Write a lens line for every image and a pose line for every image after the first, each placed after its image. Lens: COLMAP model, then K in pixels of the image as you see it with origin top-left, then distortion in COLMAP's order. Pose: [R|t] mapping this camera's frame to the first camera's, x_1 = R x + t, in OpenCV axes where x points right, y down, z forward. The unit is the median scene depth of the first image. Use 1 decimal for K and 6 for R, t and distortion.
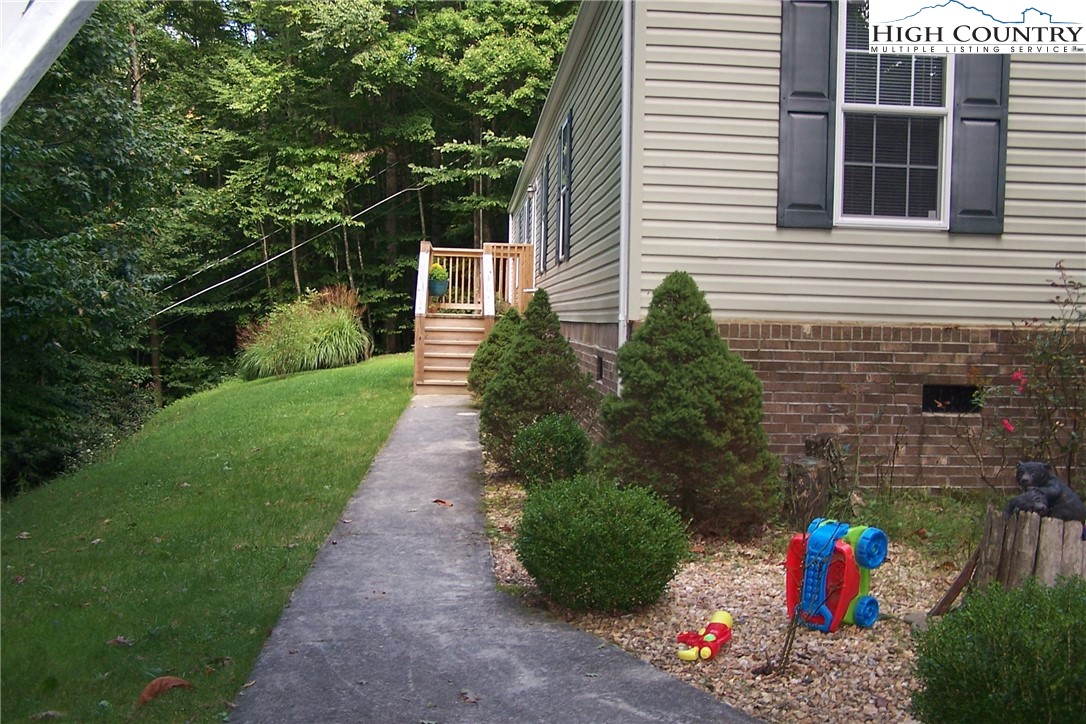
lens RADIAL K [[1244.7, 0, 527.3], [0, 1244.7, 392.6], [0, 0, 1]] dist [-0.213714, 0.480945]
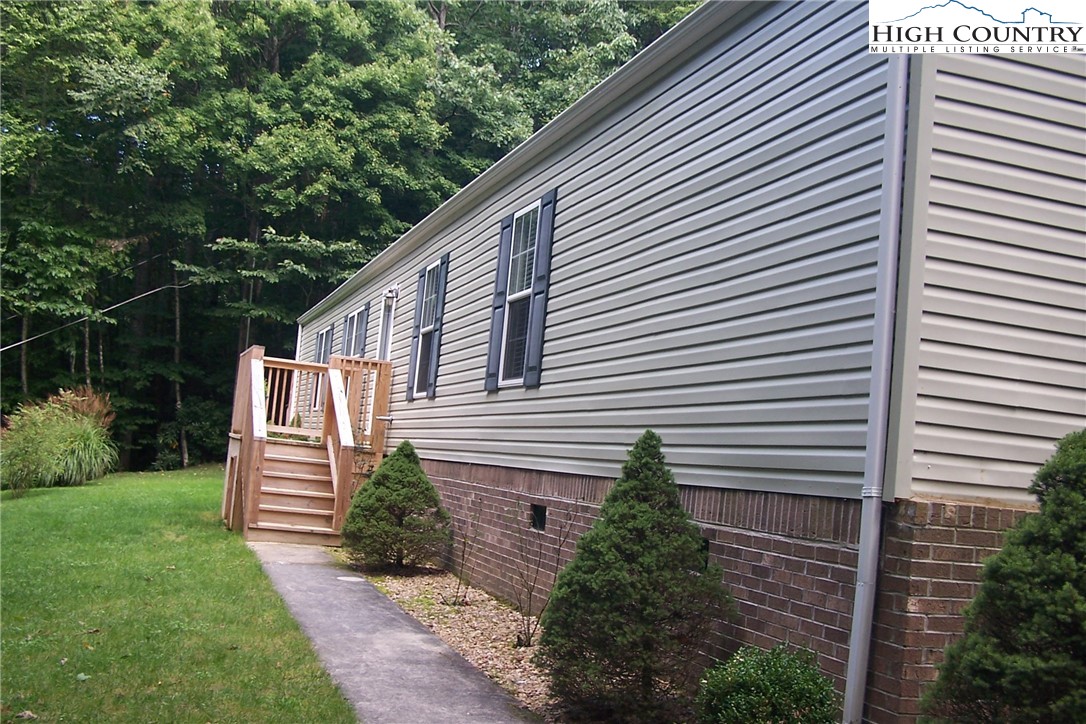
lens RADIAL K [[1244.7, 0, 527.3], [0, 1244.7, 392.6], [0, 0, 1]] dist [-0.213714, 0.480945]
pose [[0.966516, 0.081091, 0.243456, -0.061513], [-0.055431, 0.992332, -0.110470, -0.008140], [-0.250547, 0.093276, 0.963600, 0.112688]]
